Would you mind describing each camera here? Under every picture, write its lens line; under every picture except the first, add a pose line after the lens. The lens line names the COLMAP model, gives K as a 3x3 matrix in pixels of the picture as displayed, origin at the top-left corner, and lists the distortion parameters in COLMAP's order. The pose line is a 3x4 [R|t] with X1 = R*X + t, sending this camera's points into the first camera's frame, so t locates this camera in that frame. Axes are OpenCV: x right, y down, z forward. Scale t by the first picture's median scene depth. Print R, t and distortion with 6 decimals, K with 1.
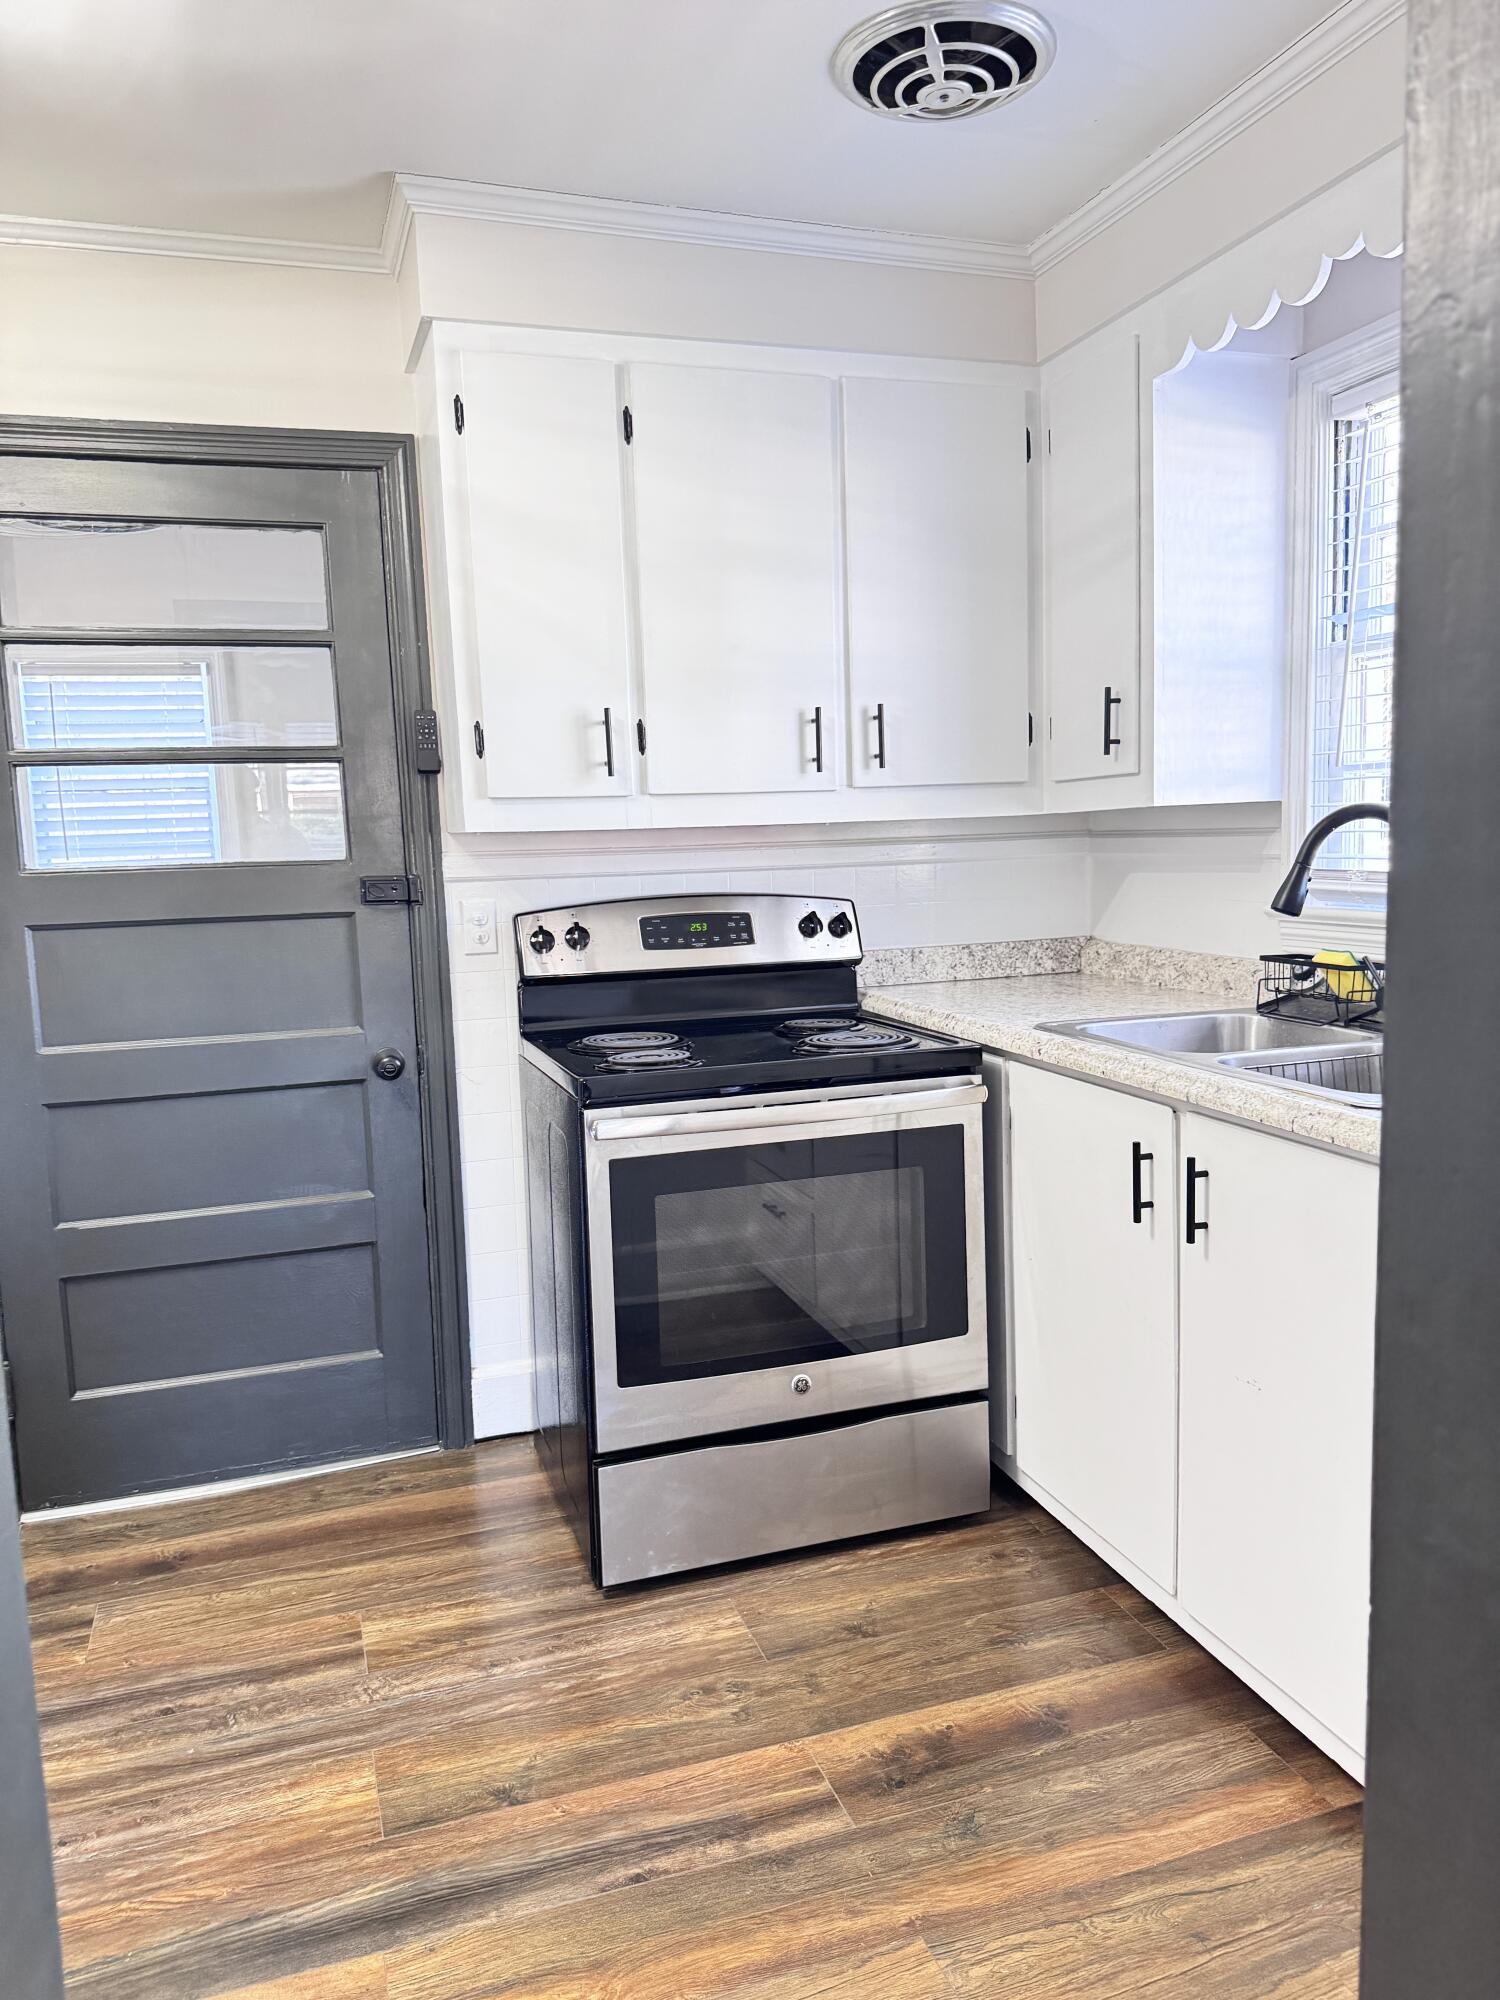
lens RADIAL K [[1416.4, 0, 740.2], [0, 1416.4, 990.6], [0, 0, 1]] dist [0.092443, -0.145231]
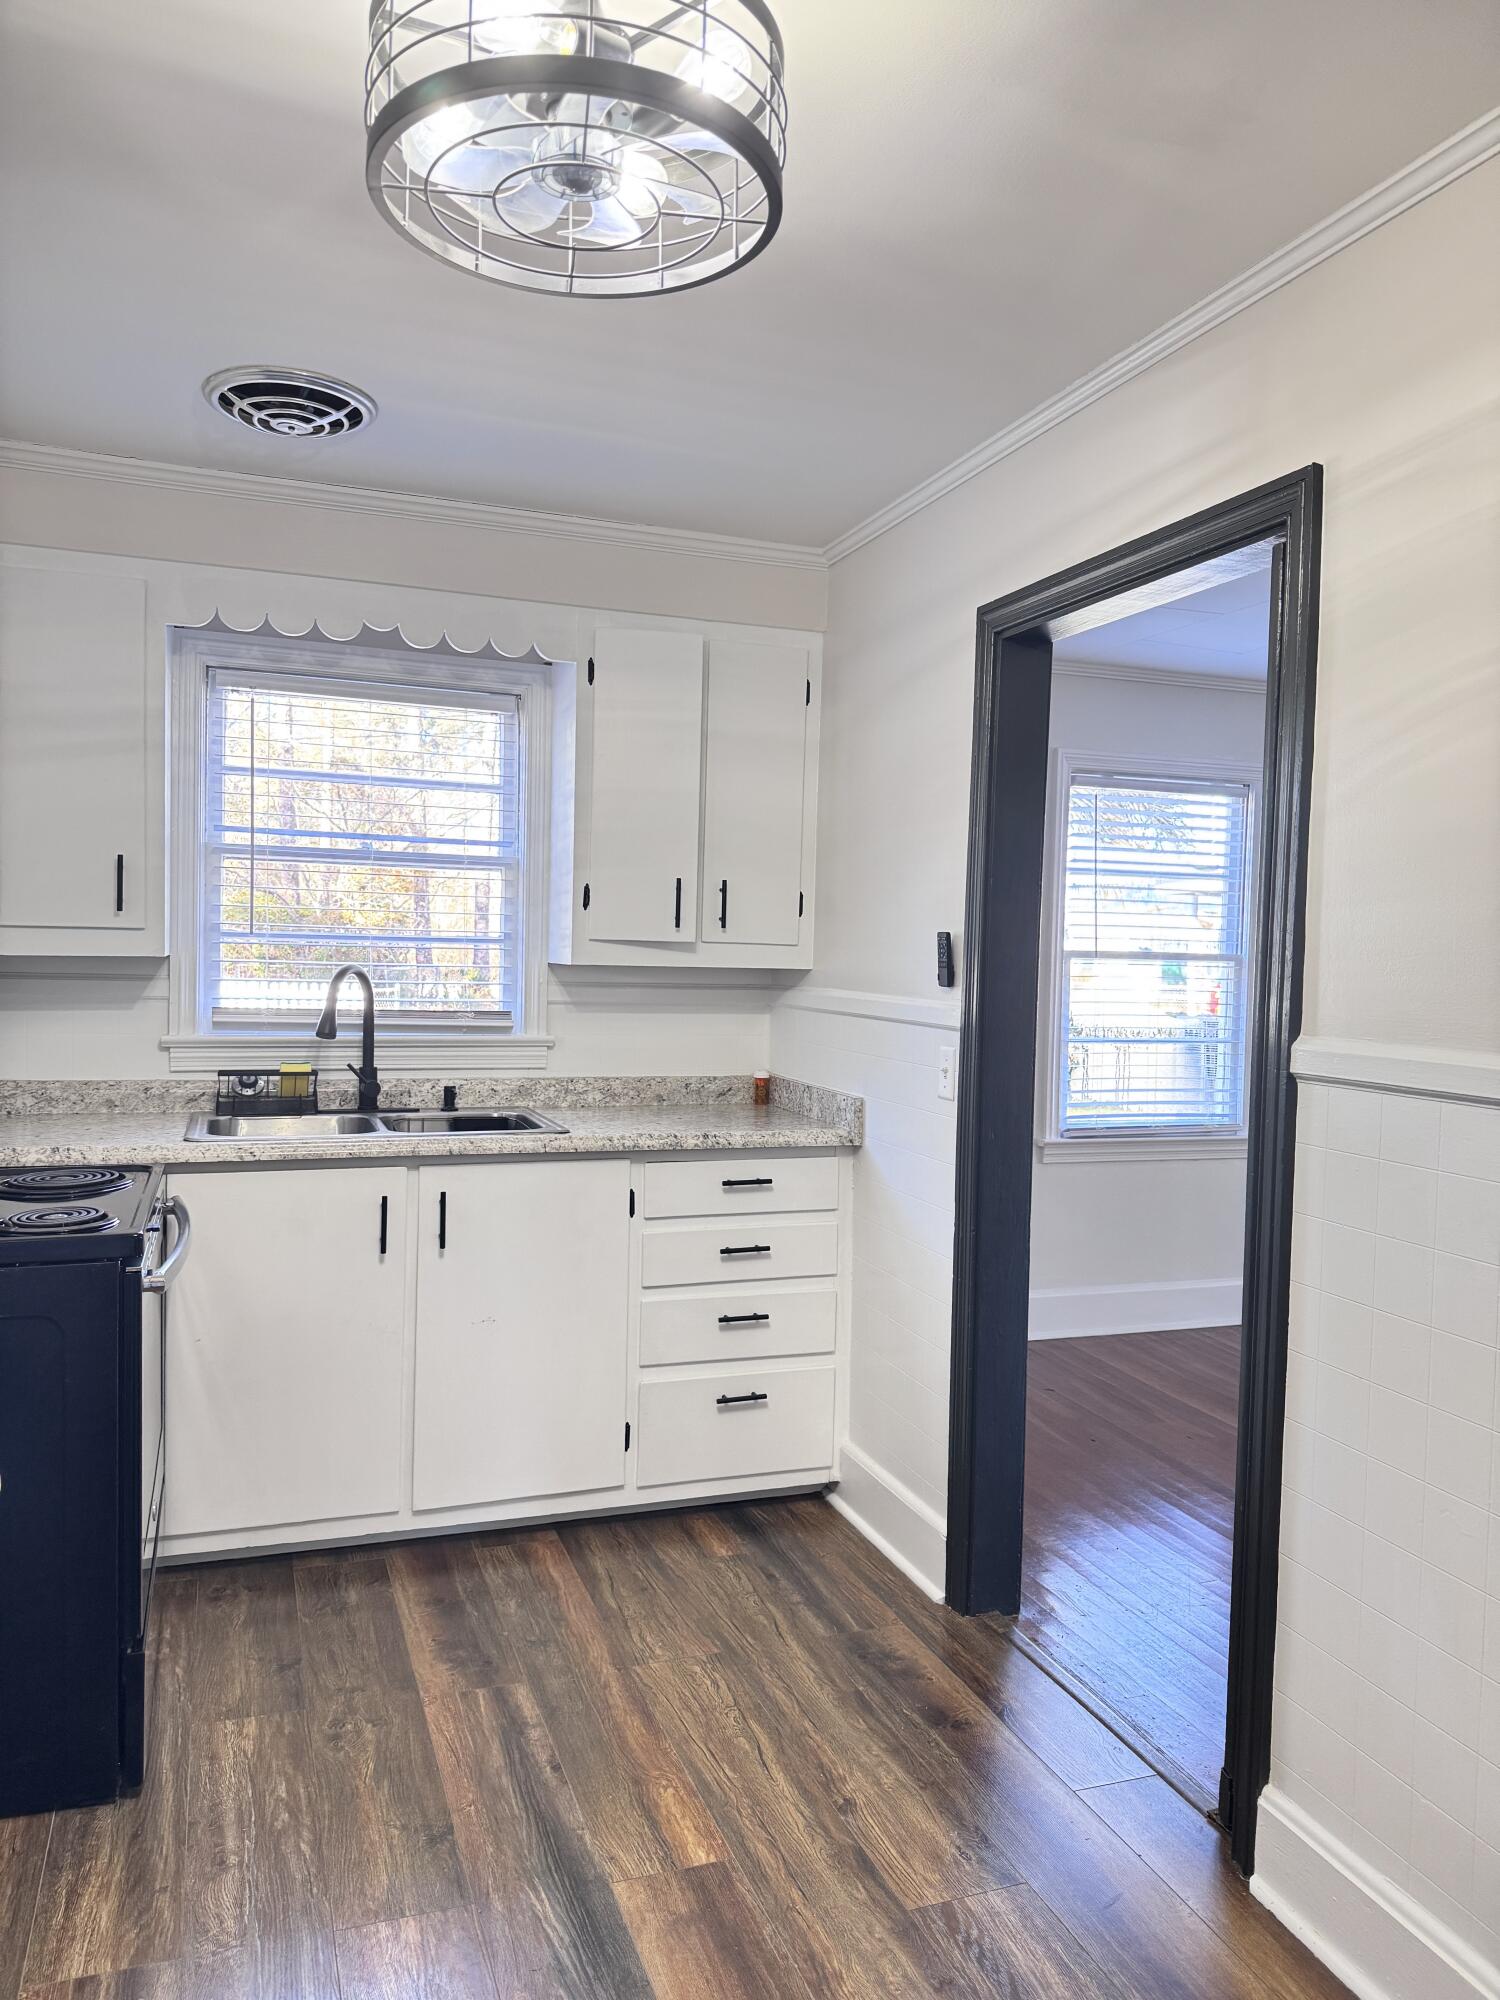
lens RADIAL K [[1398.9, 0, 730.3], [0, 1398.9, 991.1], [0, 0, 1]] dist [0.065850, -0.094405]
pose [[-0.023423, 0.003626, 0.999719, -0.942373], [0.089419, 0.995993, -0.001517, -0.054377], [-0.995719, 0.089359, -0.023653, 0.549939]]
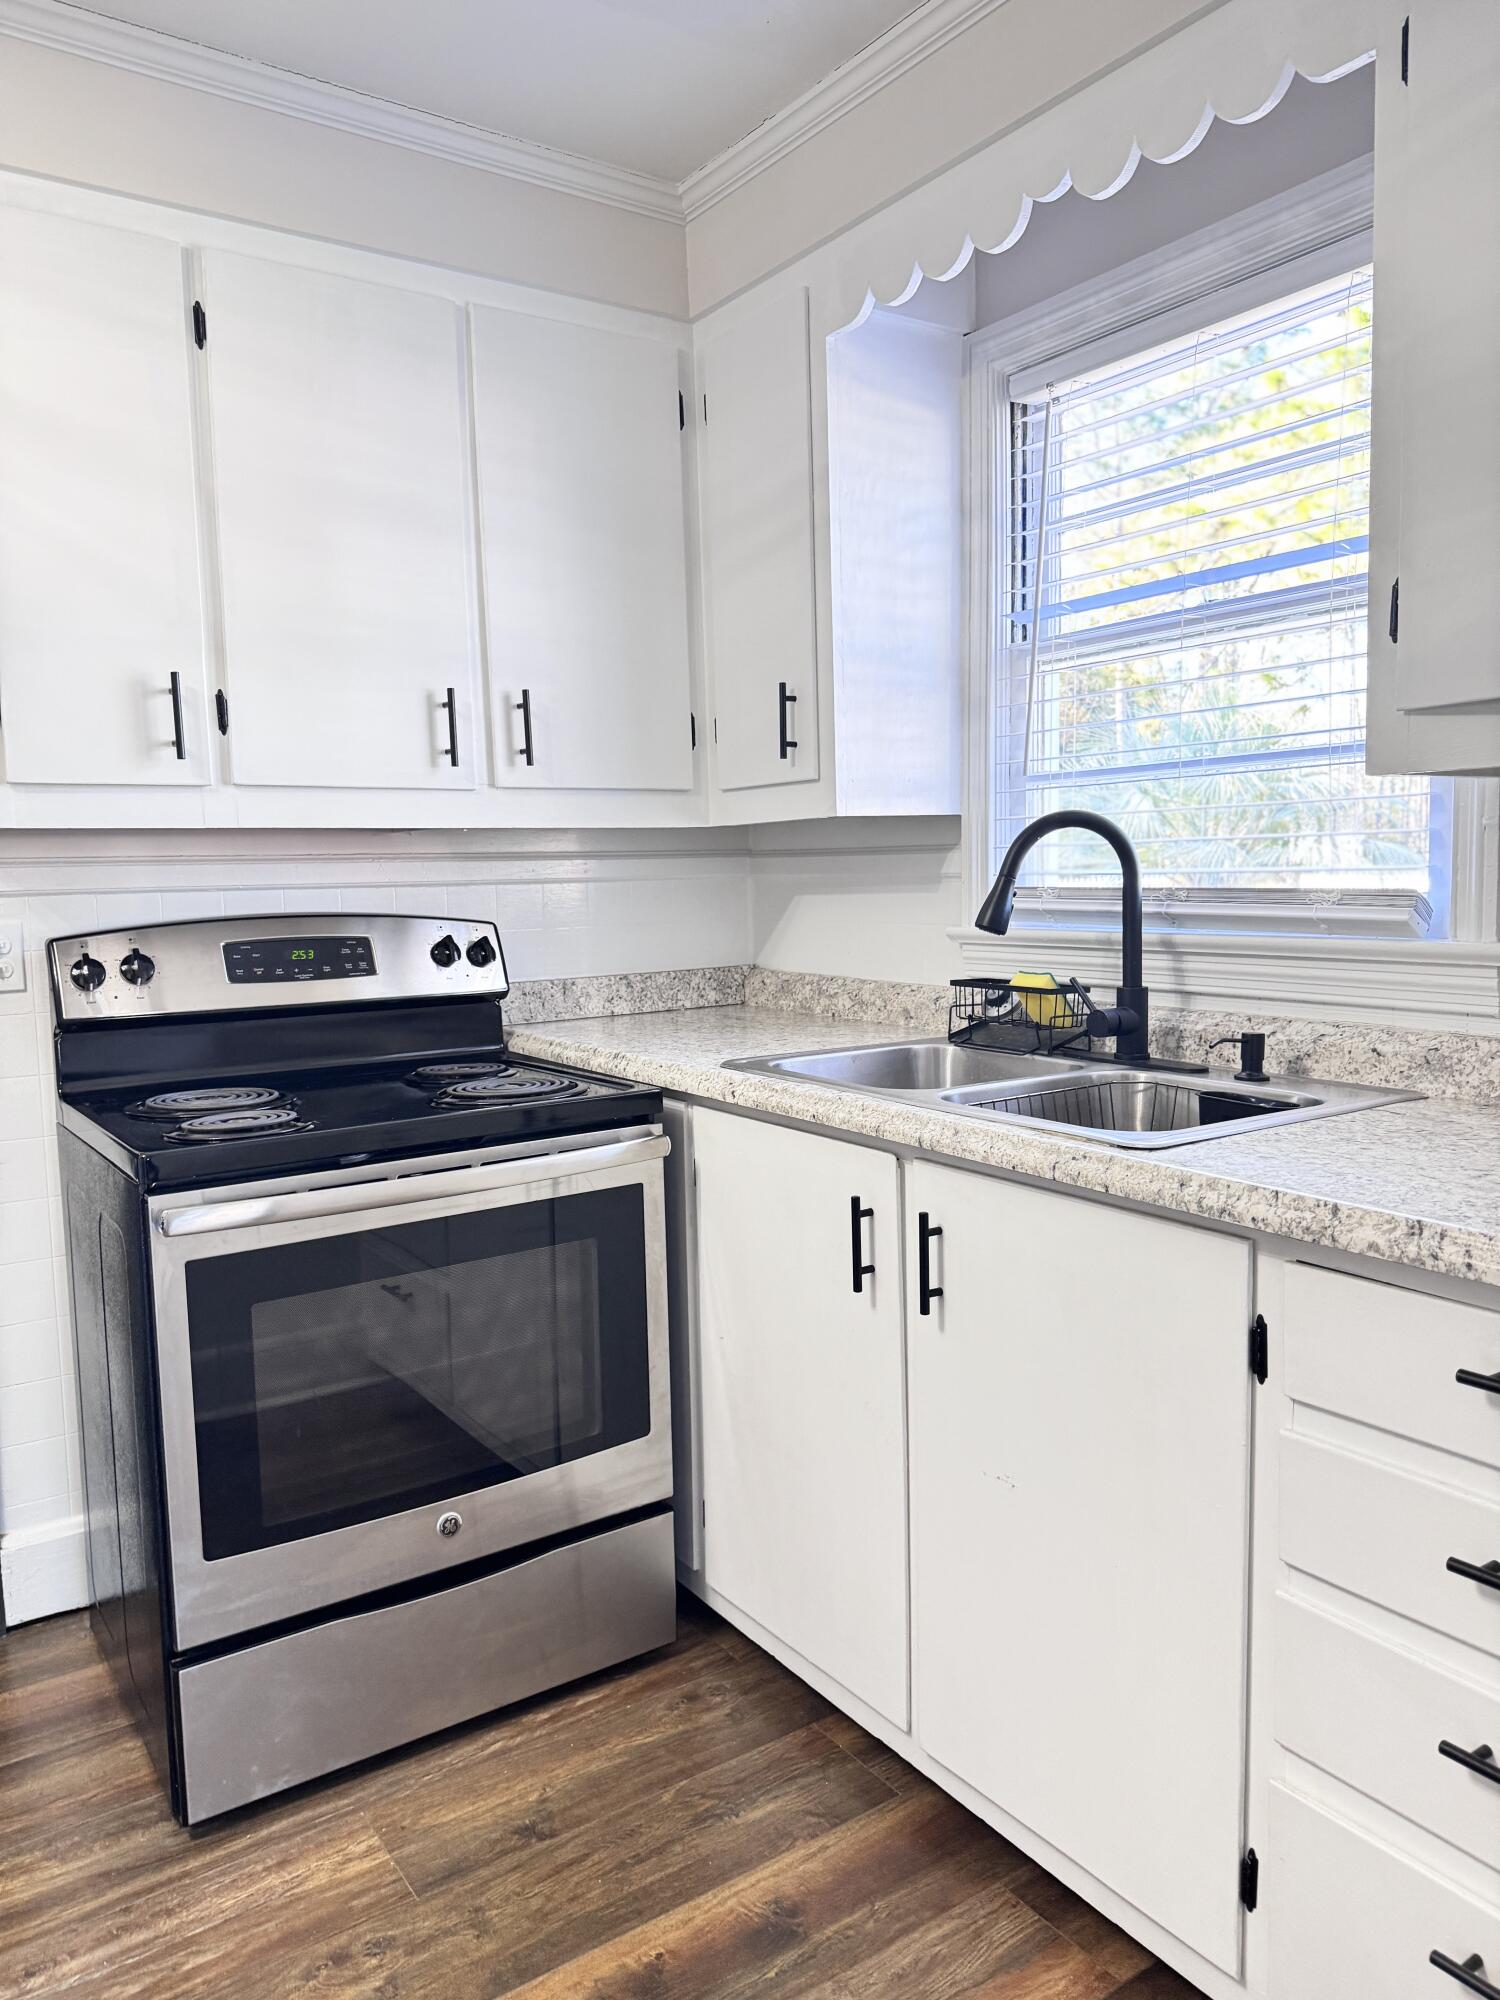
lens RADIAL K [[1401.0, 0, 750.0], [0, 1401.0, 1000.0], [0, 0, 1]] dist [0.101447, -0.157720]
pose [[0.959541, -0.016790, 0.281068, -0.013452], [0.023416, 0.999521, -0.020235, 0.003532], [-0.280593, 0.025998, 0.959475, 0.175933]]
